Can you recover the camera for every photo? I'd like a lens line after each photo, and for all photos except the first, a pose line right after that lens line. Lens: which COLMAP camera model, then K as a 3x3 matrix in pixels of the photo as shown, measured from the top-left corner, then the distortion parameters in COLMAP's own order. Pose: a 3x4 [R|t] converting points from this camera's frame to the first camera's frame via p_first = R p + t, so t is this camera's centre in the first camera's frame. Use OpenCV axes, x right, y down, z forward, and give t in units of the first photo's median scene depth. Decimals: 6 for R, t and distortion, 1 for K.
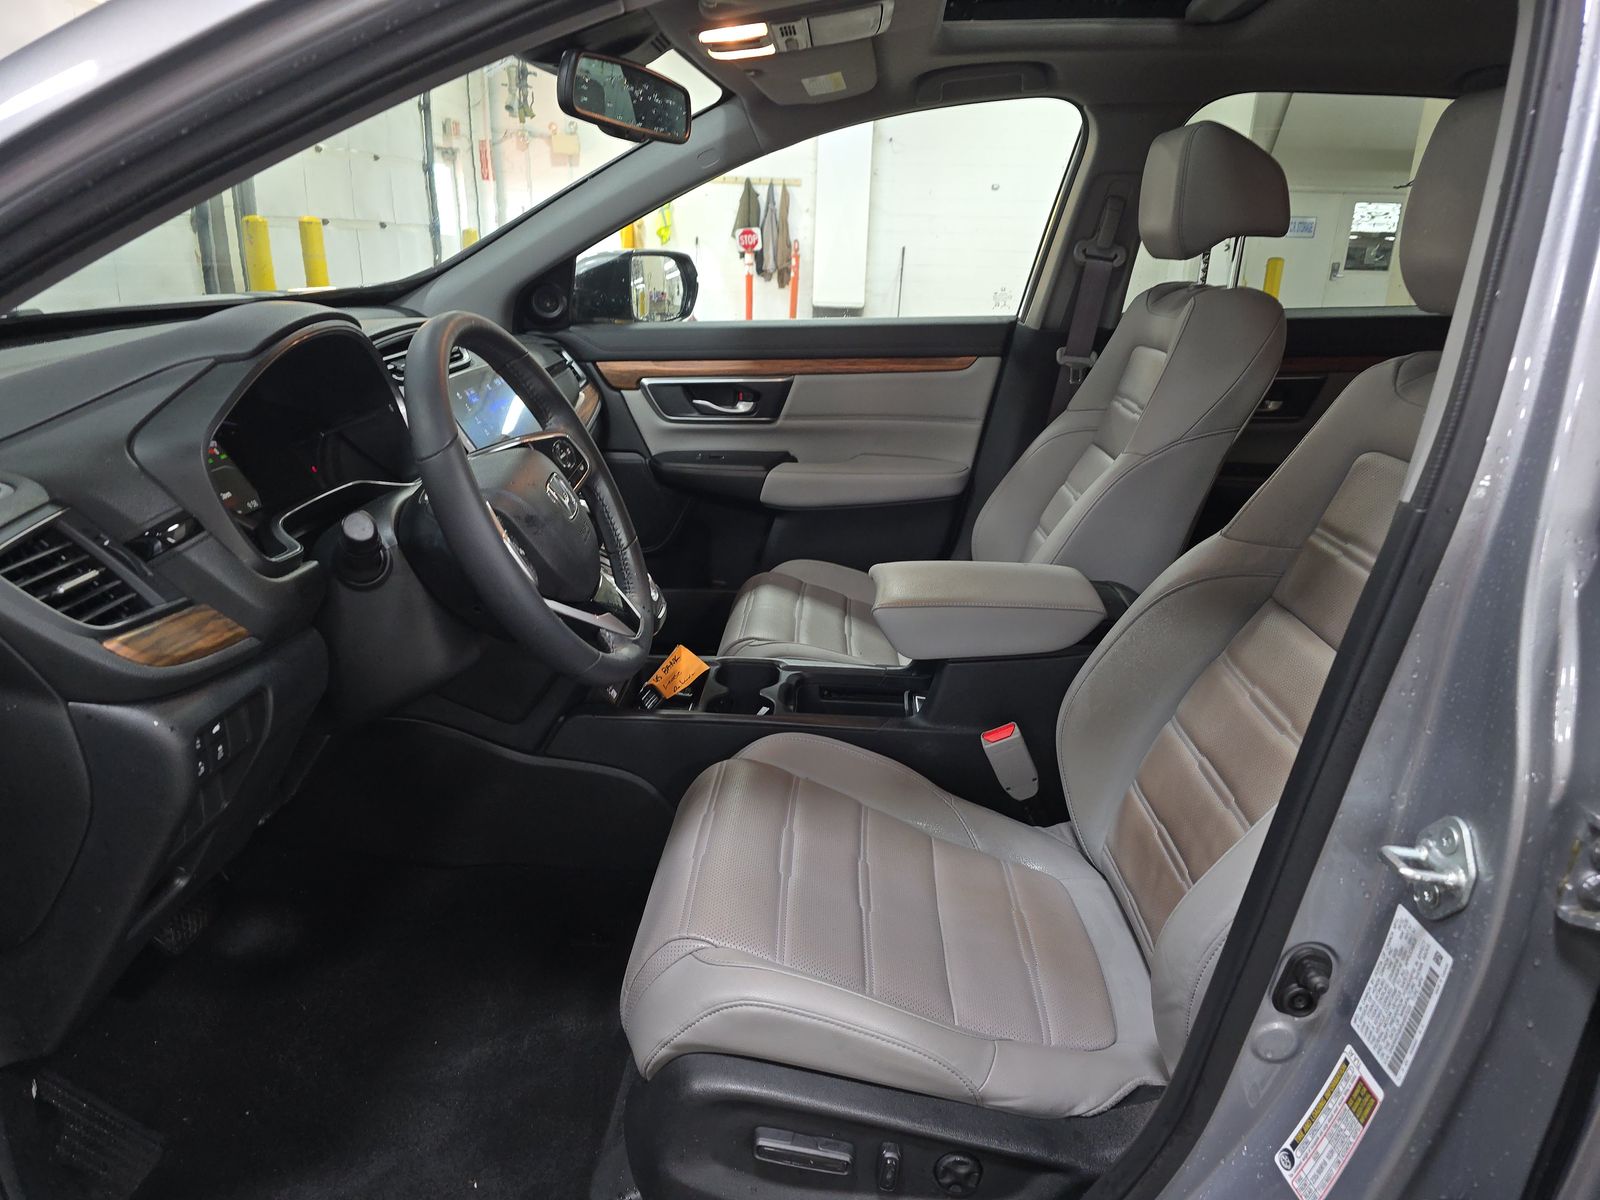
lens RADIAL K [[1075.3, 0, 798.0], [0, 1075.3, 598.3], [0, 0, 1]] dist [0.065588, -0.063373]
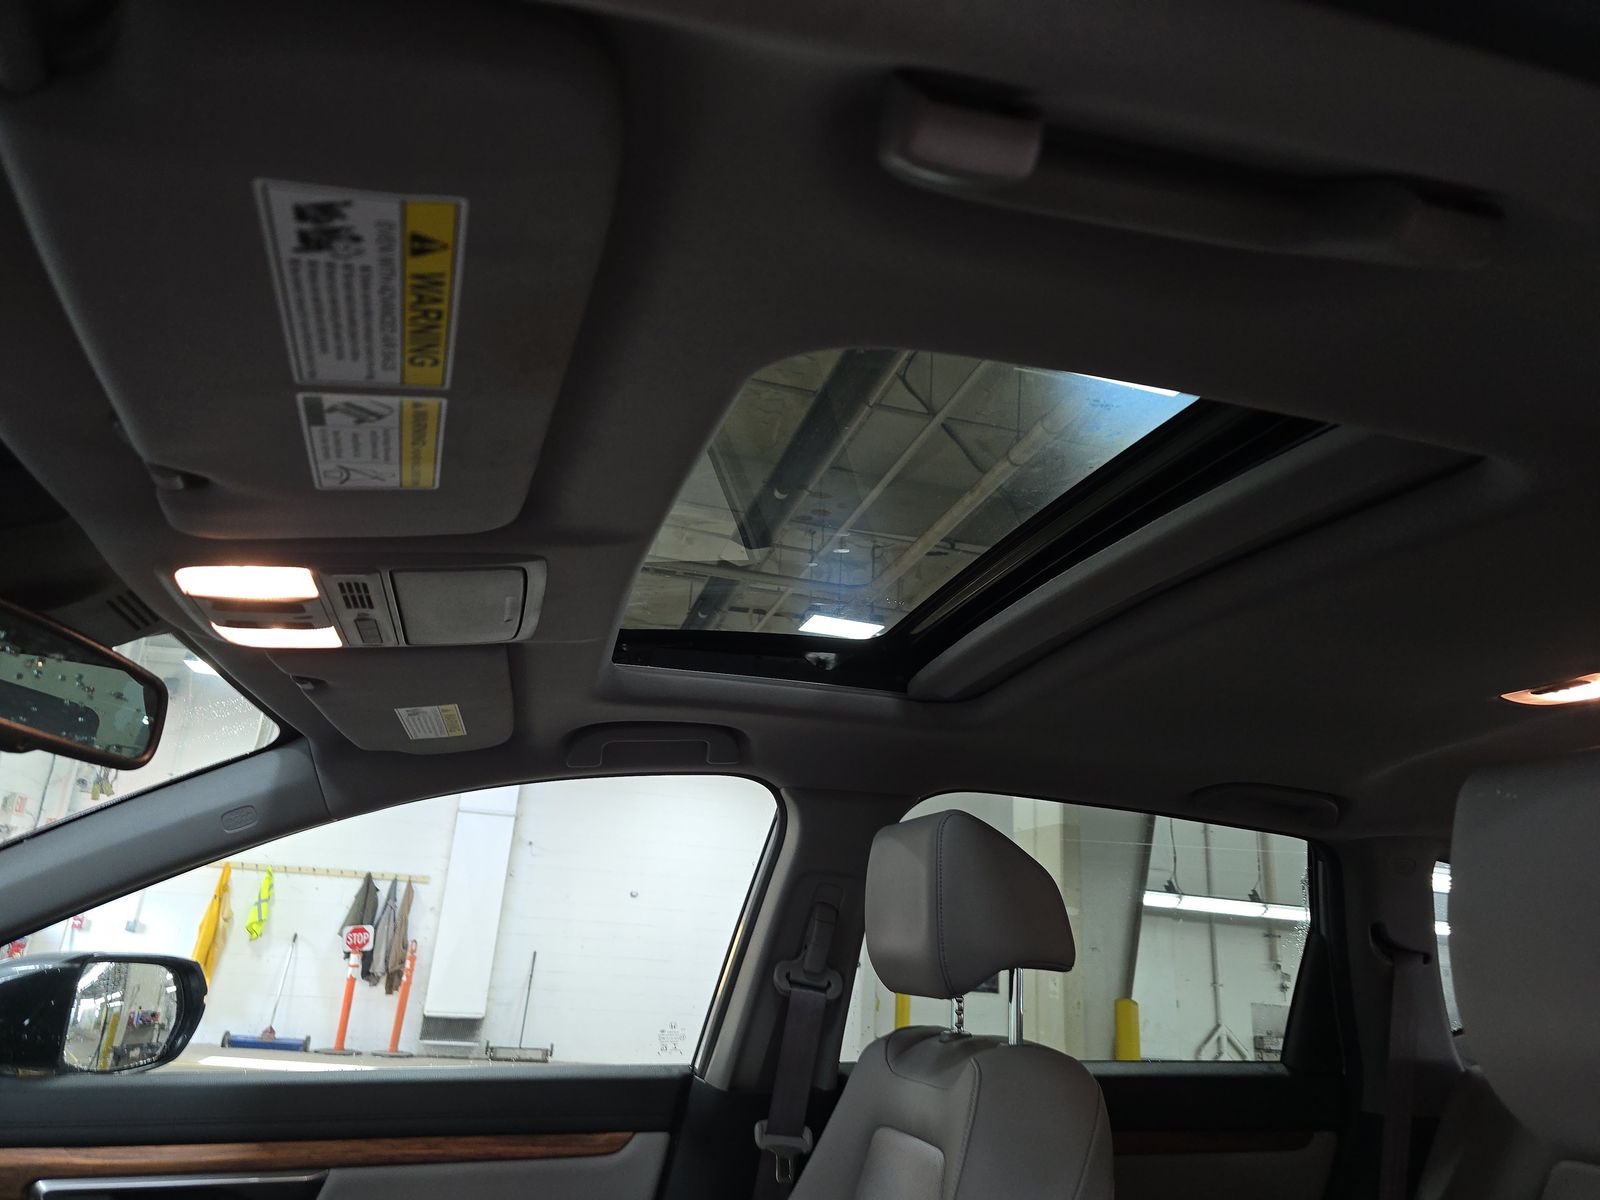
lens RADIAL K [[1075.3, 0, 798.0], [0, 1075.3, 598.3], [0, 0, 1]] dist [0.065588, -0.063373]
pose [[0.948993, 0.130036, 0.287234, 0.028348], [0.064187, 0.812239, -0.579783, -0.097488], [-0.308695, 0.568646, 0.762462, 0.282241]]
